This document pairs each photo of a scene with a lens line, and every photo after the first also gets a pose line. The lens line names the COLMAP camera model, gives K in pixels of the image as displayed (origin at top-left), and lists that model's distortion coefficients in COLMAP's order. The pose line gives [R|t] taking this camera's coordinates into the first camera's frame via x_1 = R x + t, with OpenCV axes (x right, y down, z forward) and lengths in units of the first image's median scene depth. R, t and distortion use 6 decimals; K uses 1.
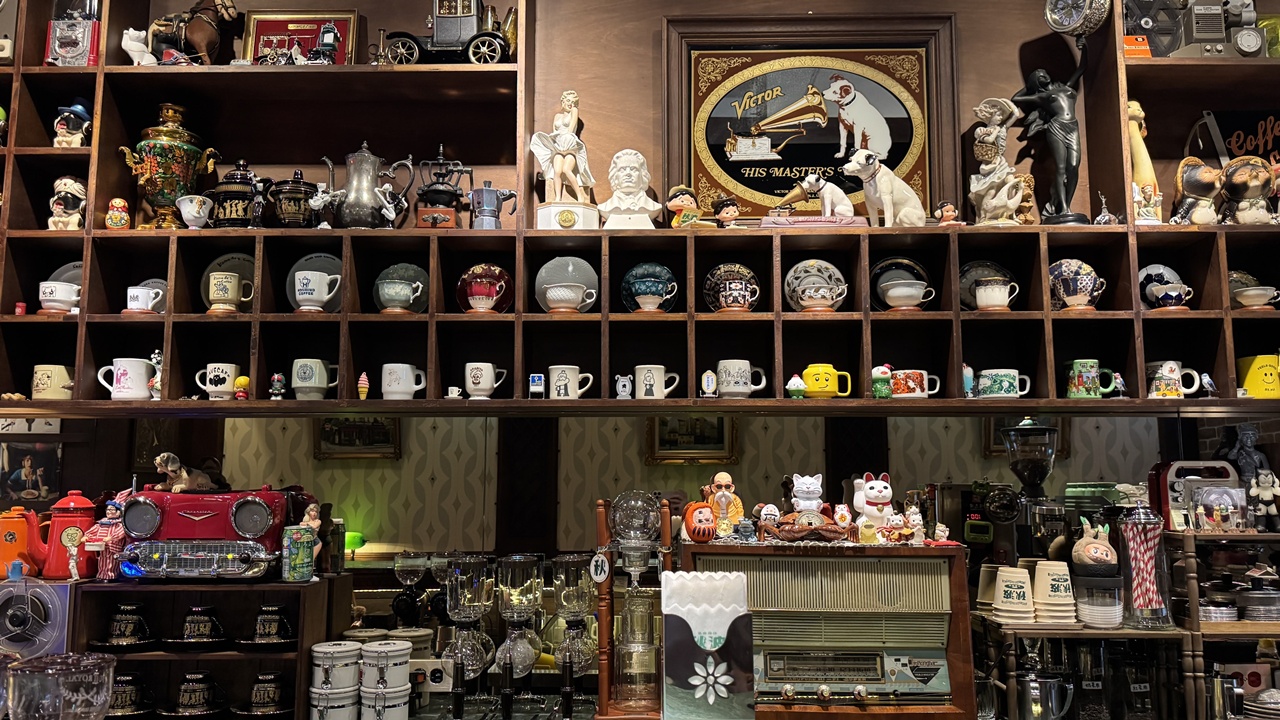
lens RADIAL K [[966.0, 0, 638.8], [0, 966.0, 370.5], [0, 0, 1]] dist [0.122468, -0.104834]
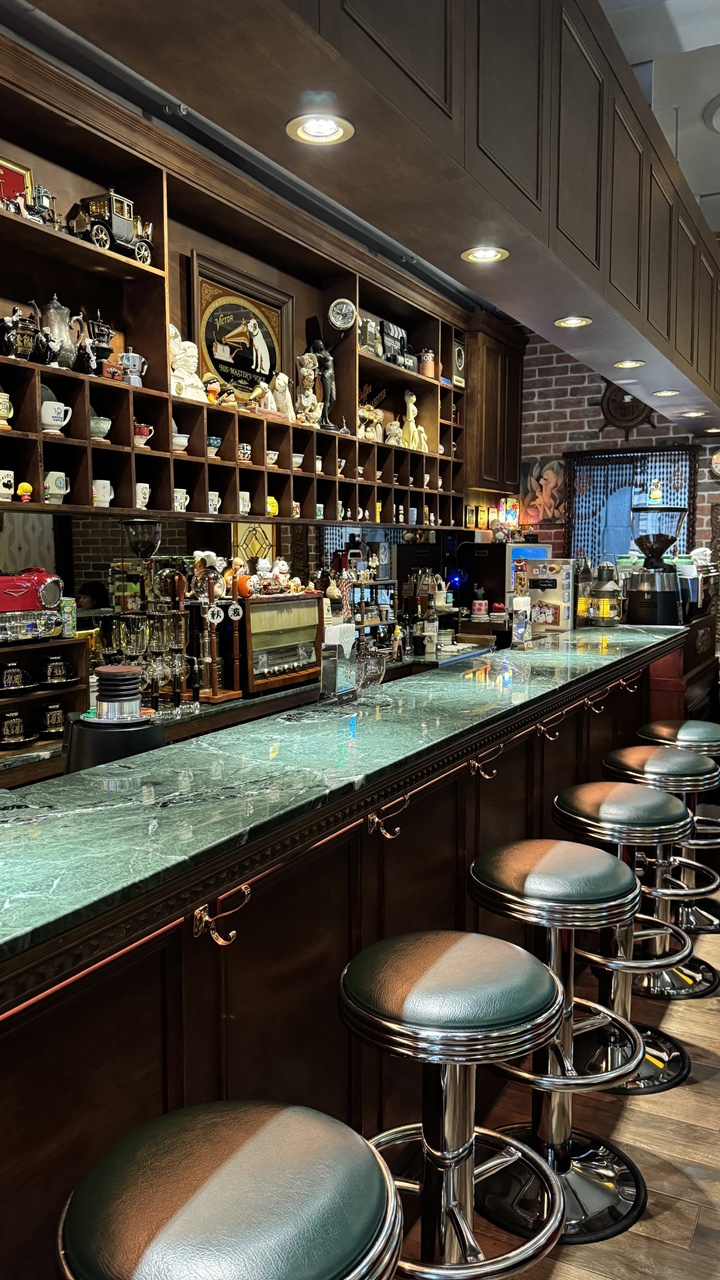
lens RADIAL K [[966.0, 0, 360.0], [0, 966.0, 640.0], [0, 0, 1]] dist [0.122468, -0.104834]
pose [[0.441877, -0.088106, 0.892738, -1.297751], [-0.097295, 0.984588, 0.145329, -0.019756], [-0.891784, -0.151076, 0.426495, 0.048770]]
